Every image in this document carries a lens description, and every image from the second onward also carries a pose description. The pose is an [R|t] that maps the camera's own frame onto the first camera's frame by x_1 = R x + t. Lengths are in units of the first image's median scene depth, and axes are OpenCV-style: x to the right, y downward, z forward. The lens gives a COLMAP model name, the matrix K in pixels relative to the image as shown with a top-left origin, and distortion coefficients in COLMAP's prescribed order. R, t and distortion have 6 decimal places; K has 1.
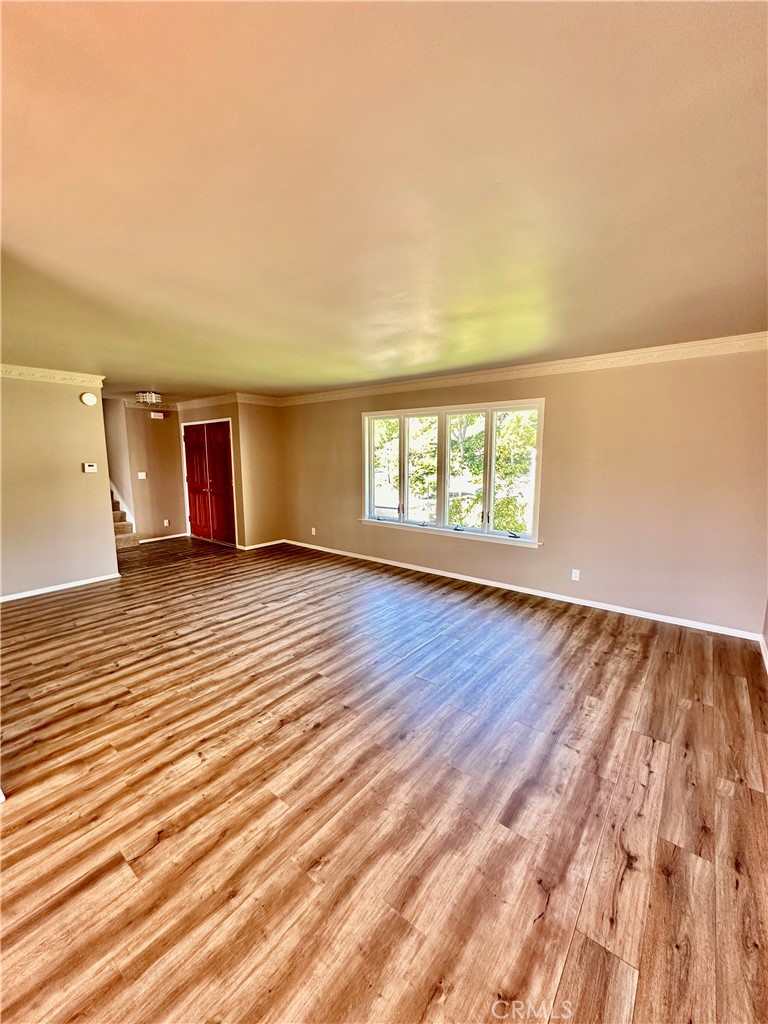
lens RADIAL K [[409.2, 0, 385.7], [0, 409.2, 510.7], [0, 0, 1]] dist [-0.001723, 0.000033]
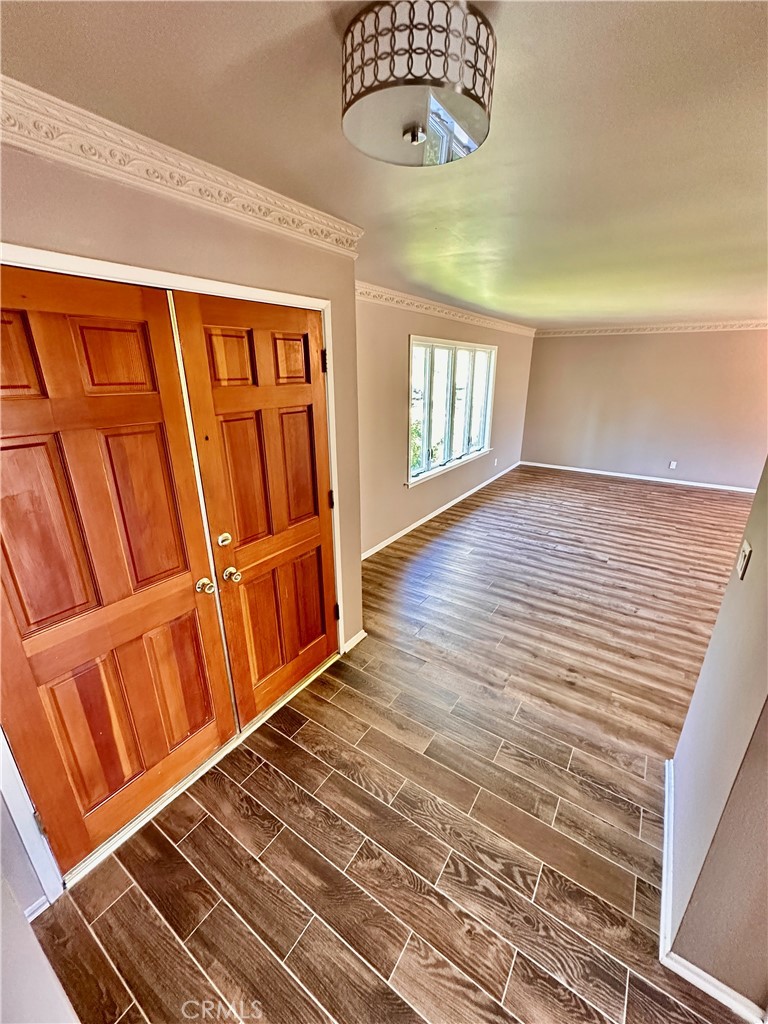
lens RADIAL K [[409.2, 0, 385.7], [0, 409.2, 510.7], [0, 0, 1]] dist [-0.001723, 0.000033]
pose [[-0.076652, -0.324850, 0.942654, -1.302444], [0.138050, 0.932872, 0.332704, -0.313883], [-0.987455, 0.155636, -0.026661, 1.764230]]
